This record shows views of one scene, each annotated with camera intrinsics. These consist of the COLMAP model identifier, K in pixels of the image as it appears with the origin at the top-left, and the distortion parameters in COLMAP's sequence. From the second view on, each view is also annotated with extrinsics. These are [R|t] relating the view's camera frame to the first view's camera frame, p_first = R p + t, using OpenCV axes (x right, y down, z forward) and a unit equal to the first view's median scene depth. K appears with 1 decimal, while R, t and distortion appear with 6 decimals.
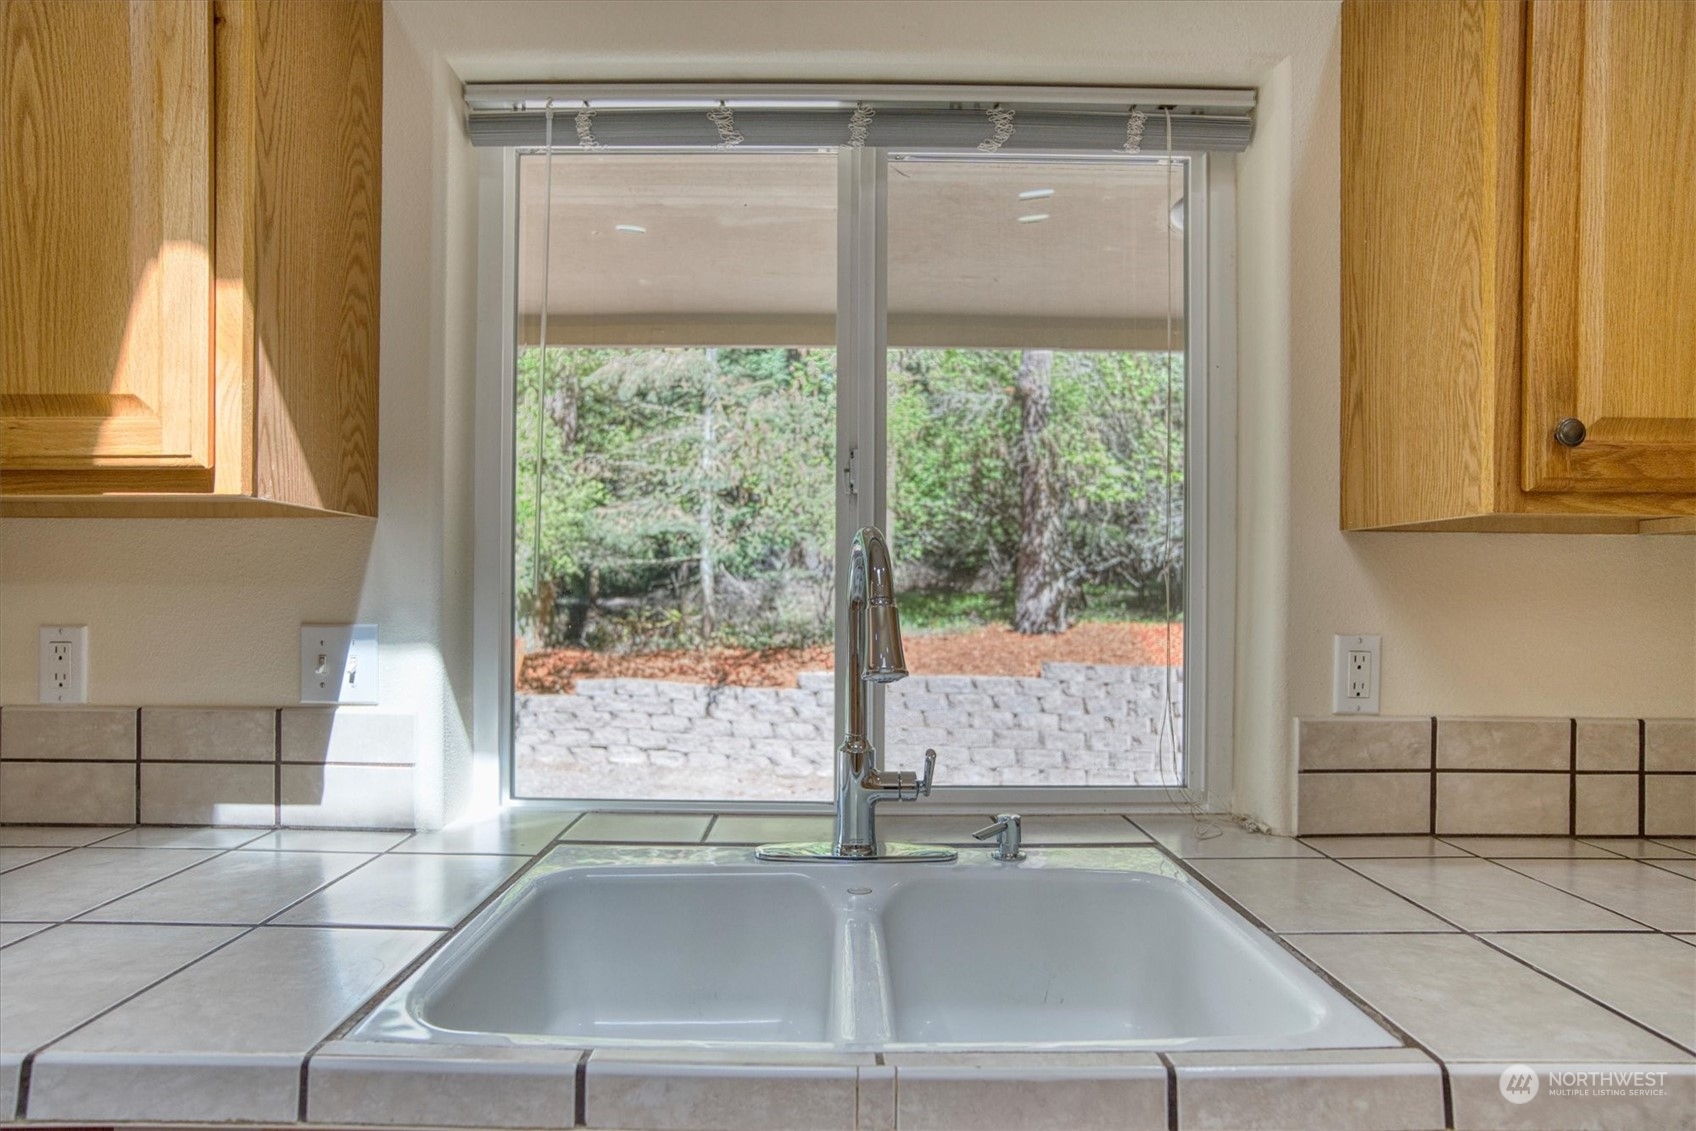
lens RADIAL K [[883.7, 0, 845.8], [0, 883.7, 594.0], [0, 0, 1]] dist [-0.003088, 0.000218]
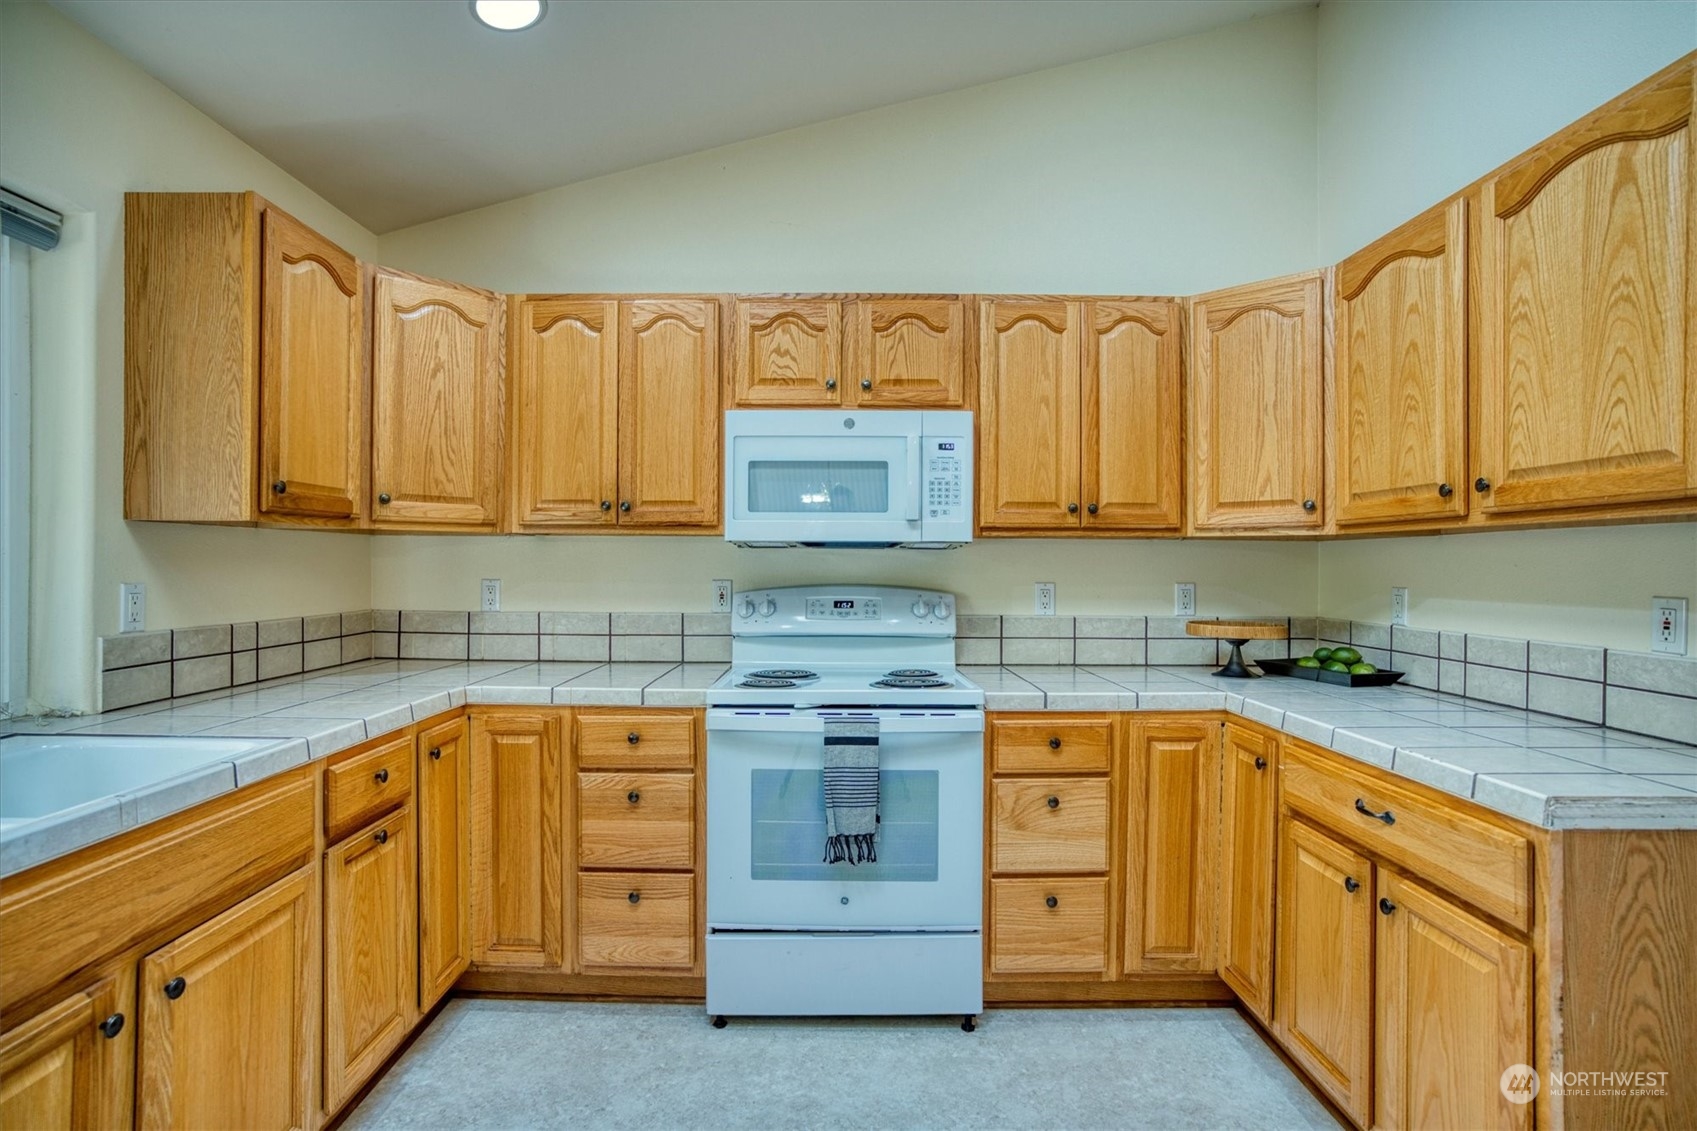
lens RADIAL K [[840.1, 0, 844.7], [0, 840.1, 572.2], [0, 0, 1]] dist [-0.001995, 0.000721]
pose [[0.013056, -0.015595, 0.999793, -0.966285], [-0.005016, 0.999865, 0.015661, -0.005794], [-0.999902, -0.005220, 0.012976, -0.341945]]
